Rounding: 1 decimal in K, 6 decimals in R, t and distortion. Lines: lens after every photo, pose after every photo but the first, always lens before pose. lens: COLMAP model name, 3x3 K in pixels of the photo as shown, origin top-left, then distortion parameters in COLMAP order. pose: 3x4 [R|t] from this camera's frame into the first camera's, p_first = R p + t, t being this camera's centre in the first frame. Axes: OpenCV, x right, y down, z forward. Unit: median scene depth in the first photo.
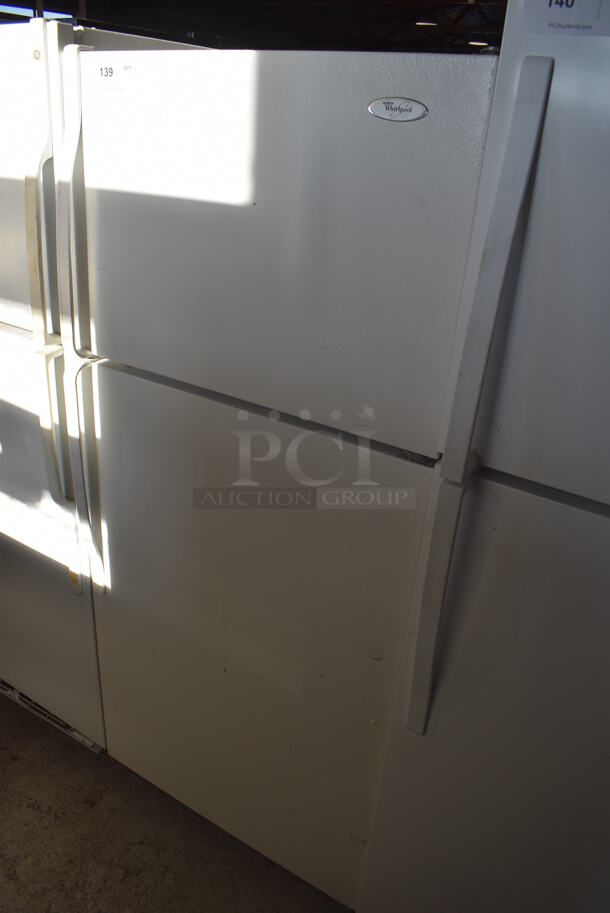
lens RADIAL K [[707.7, 0, 287.8], [0, 707.7, 455.2], [0, 0, 1]] dist [-0.091190, 0.001623]
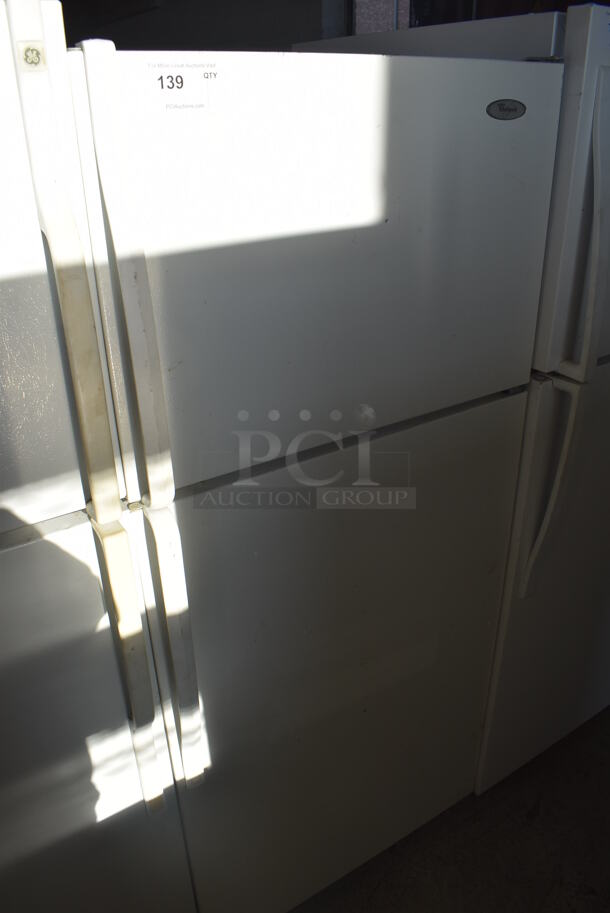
lens RADIAL K [[707.7, 0, 287.8], [0, 707.7, 455.2], [0, 0, 1]] dist [-0.091190, 0.001623]
pose [[0.425453, -0.466149, 0.775690, -0.923072], [0.442699, 0.854780, 0.270865, -0.380870], [-0.789308, 0.228157, 0.570033, 0.608964]]
